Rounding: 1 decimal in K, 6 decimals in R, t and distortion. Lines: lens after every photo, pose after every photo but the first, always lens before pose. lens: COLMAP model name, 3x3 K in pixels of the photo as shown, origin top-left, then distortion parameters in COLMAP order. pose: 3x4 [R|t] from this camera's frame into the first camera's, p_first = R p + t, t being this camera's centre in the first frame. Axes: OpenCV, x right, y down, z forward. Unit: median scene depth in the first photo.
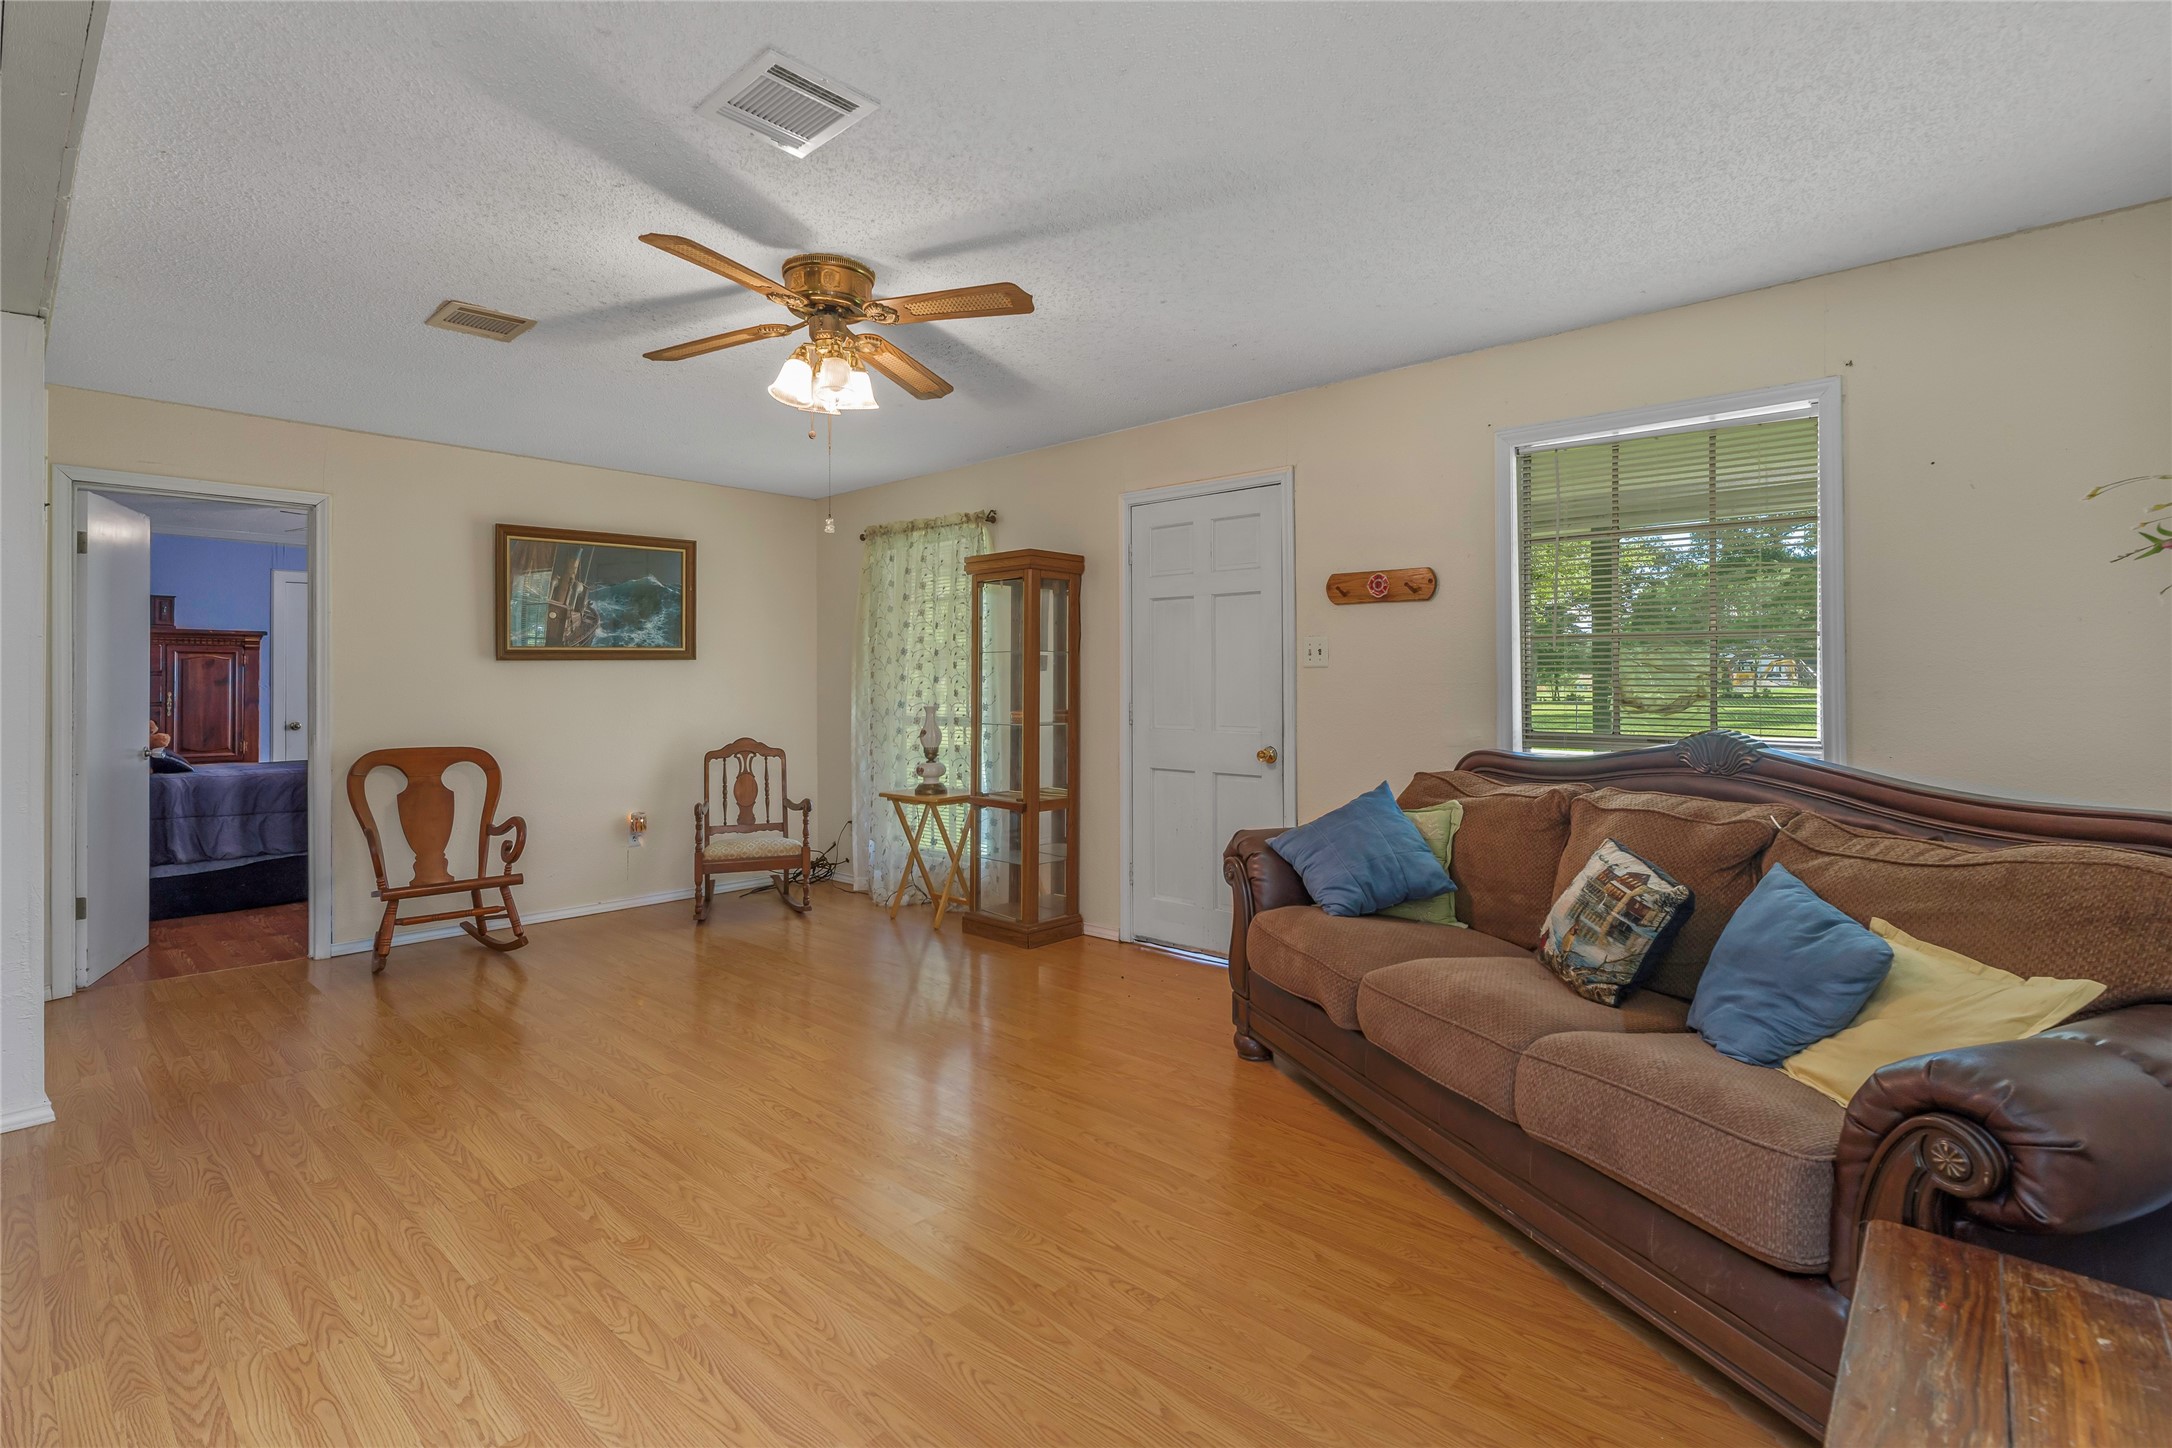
lens RADIAL K [[1019.6, 0, 1093.5], [0, 1019.6, 674.2], [0, 0, 1]] dist [-0.004300, -0.000545]
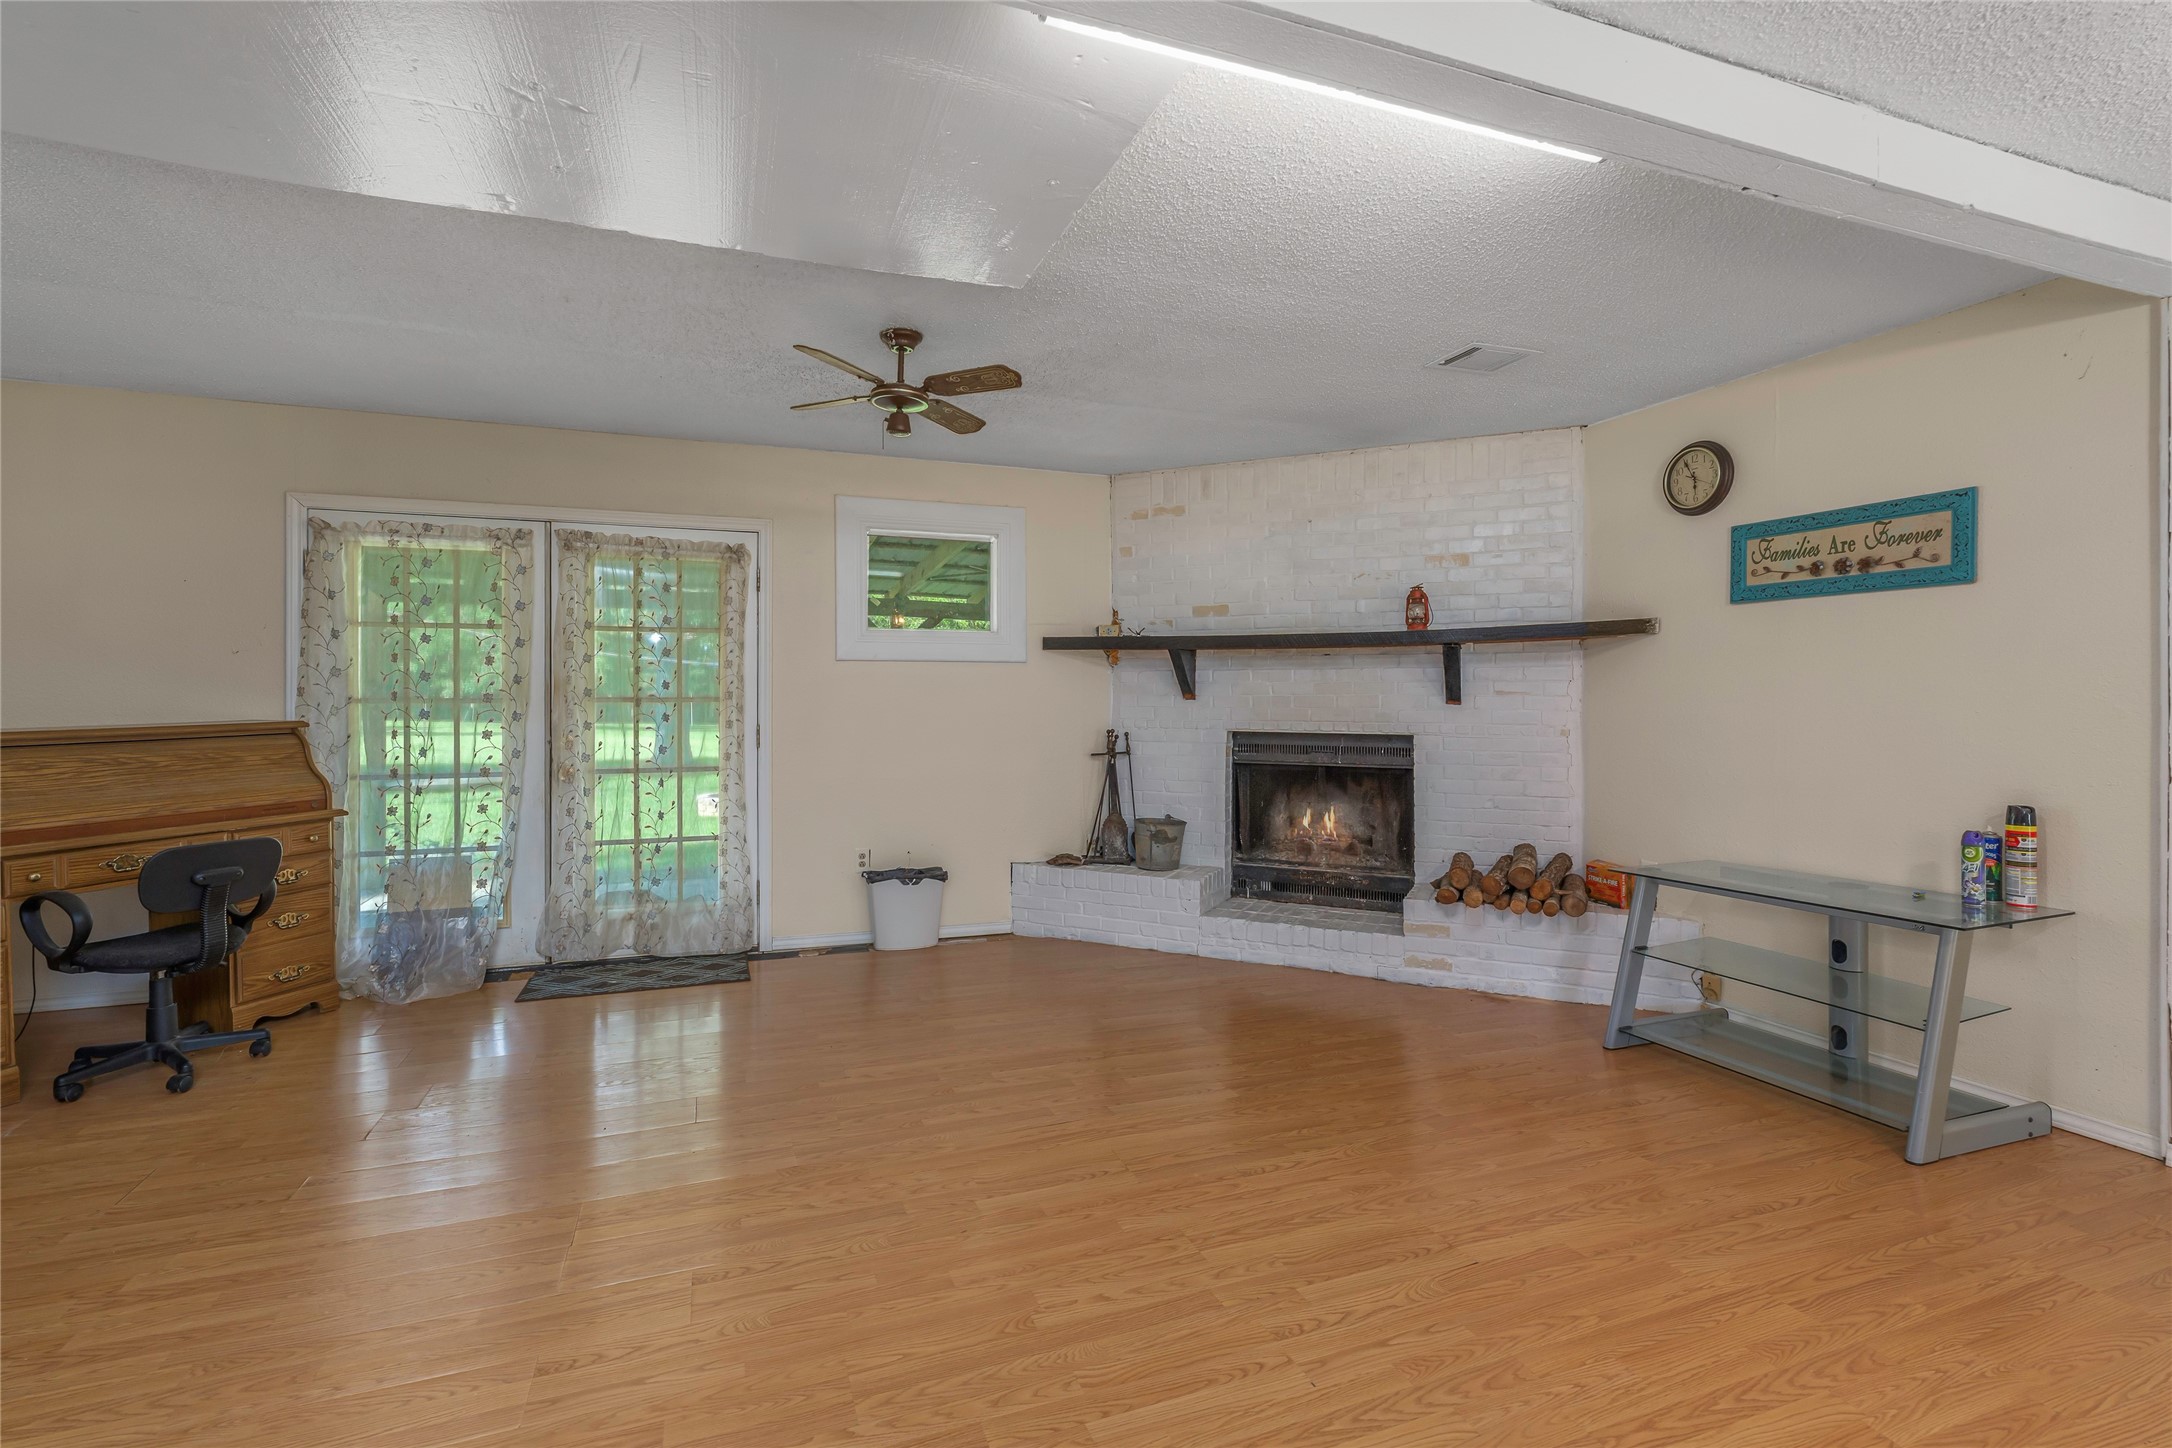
lens RADIAL K [[989.9, 0, 1076.8], [0, 989.9, 691.9], [0, 0, 1]] dist [-0.002061, -0.000018]
pose [[-0.457636, 0.000165, -0.889139, 0.166580], [0.010690, 0.999929, -0.005317, 0.003070], [0.889075, -0.011938, -0.457605, 0.421414]]
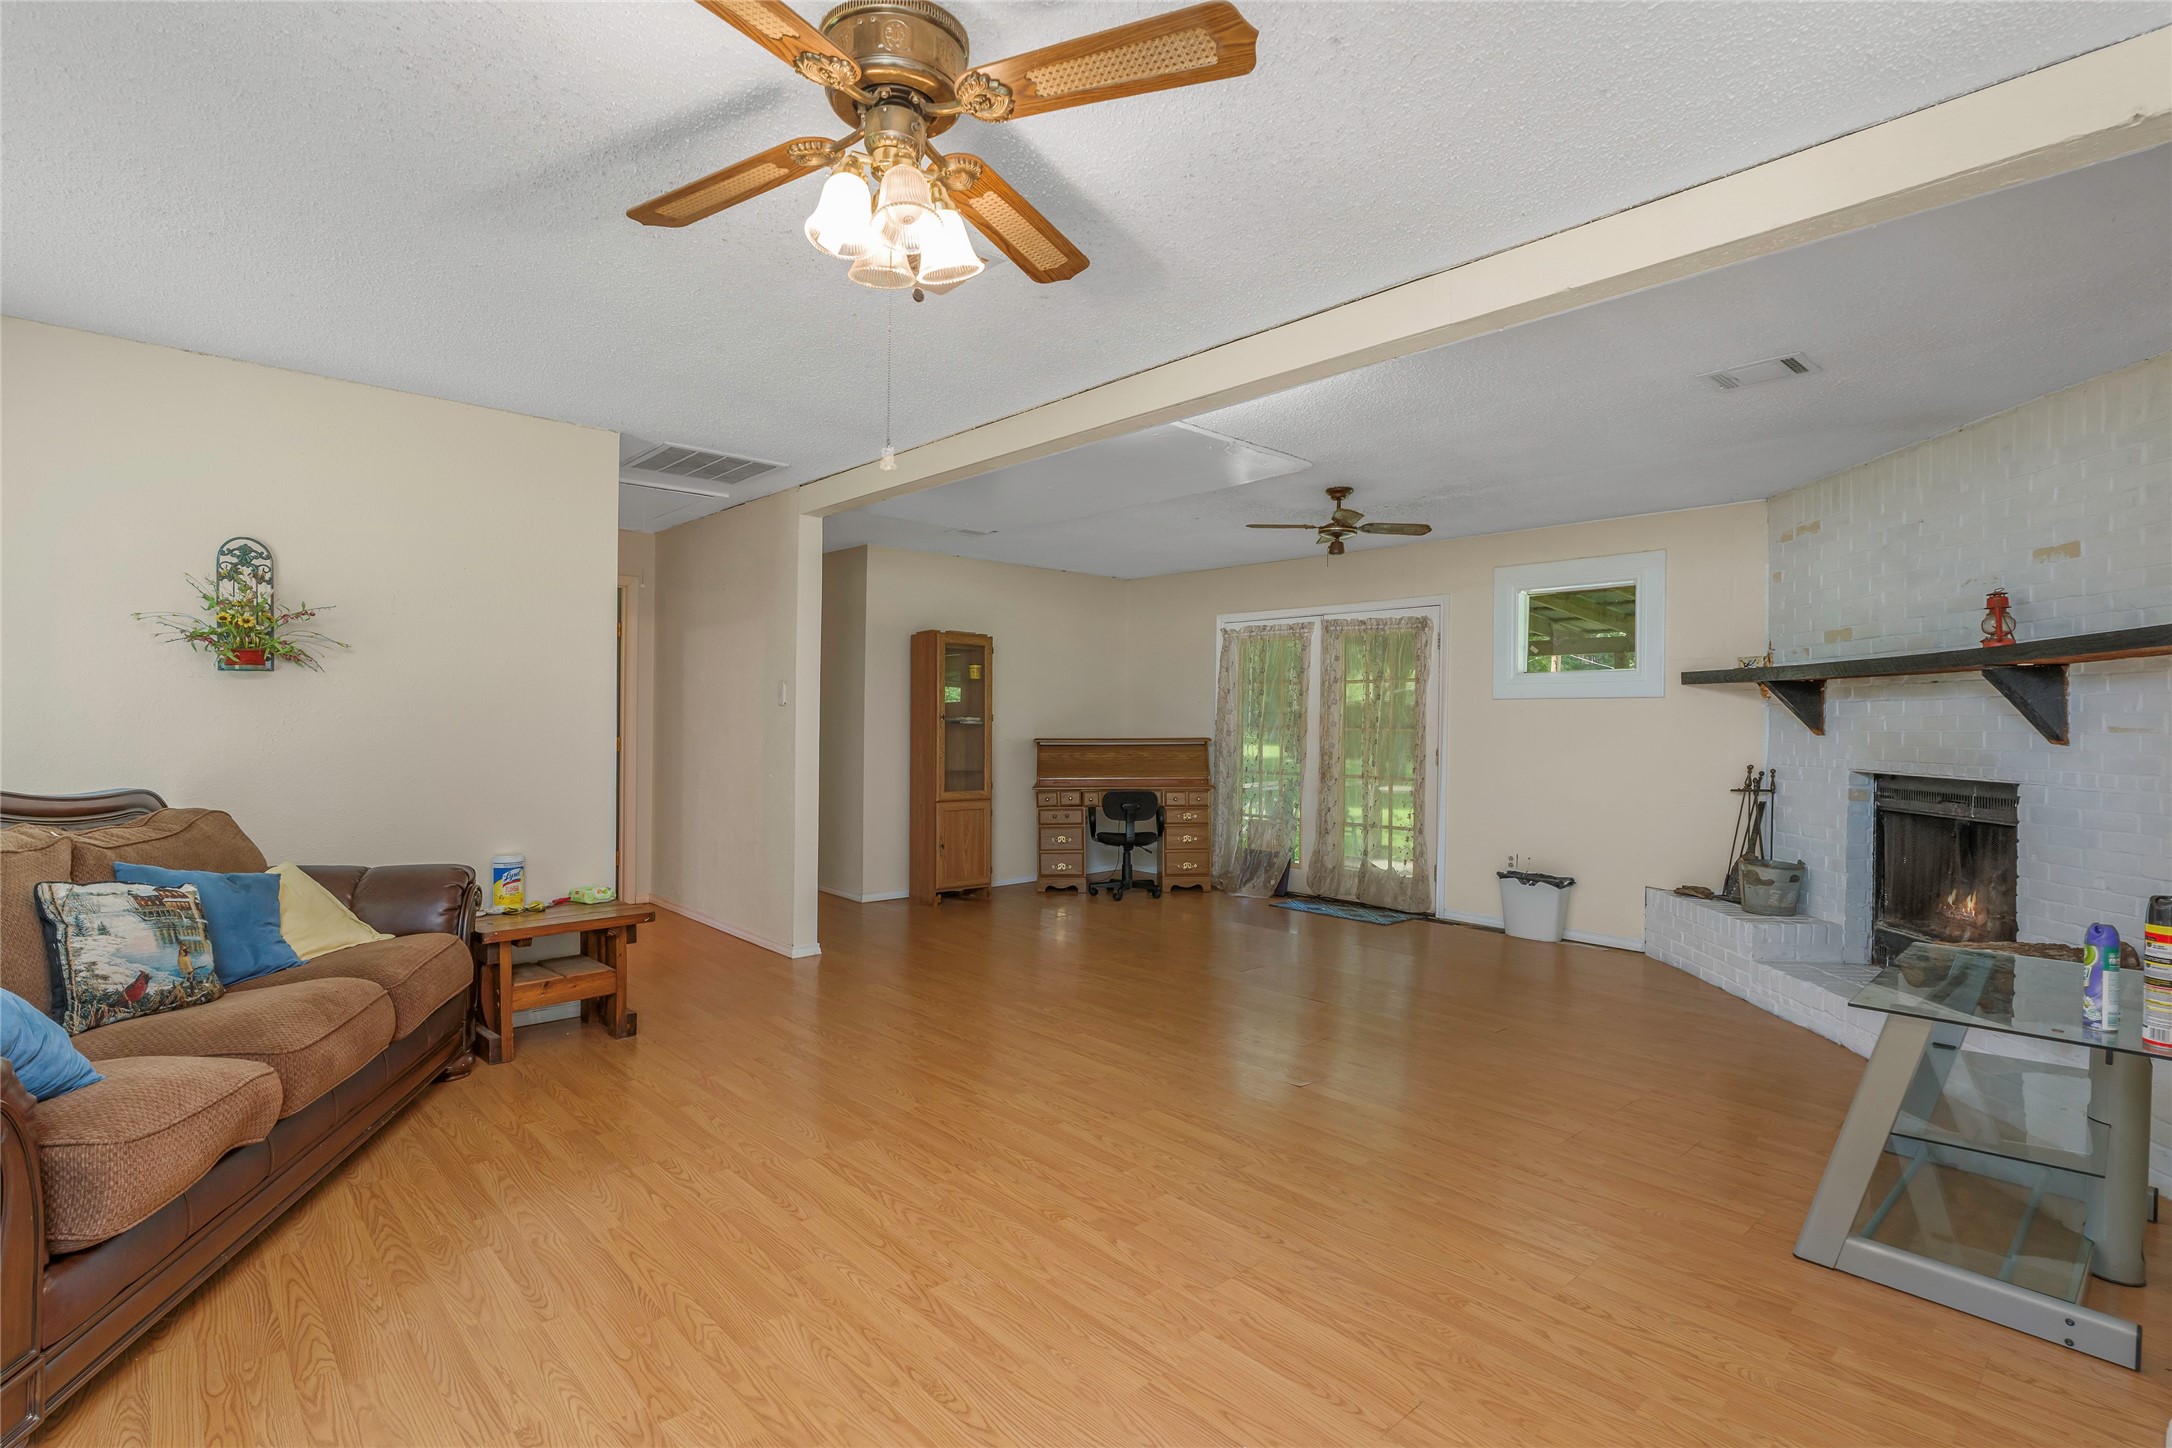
lens RADIAL K [[1042.2, 0, 1083.2], [0, 1042.2, 701.4], [0, 0, 1]] dist [-0.002032, -0.000382]
pose [[-0.995678, -0.005789, 0.092688, -0.377402], [-0.008704, 0.999479, -0.031082, 0.015770], [-0.092459, -0.031754, -0.995210, 1.401240]]
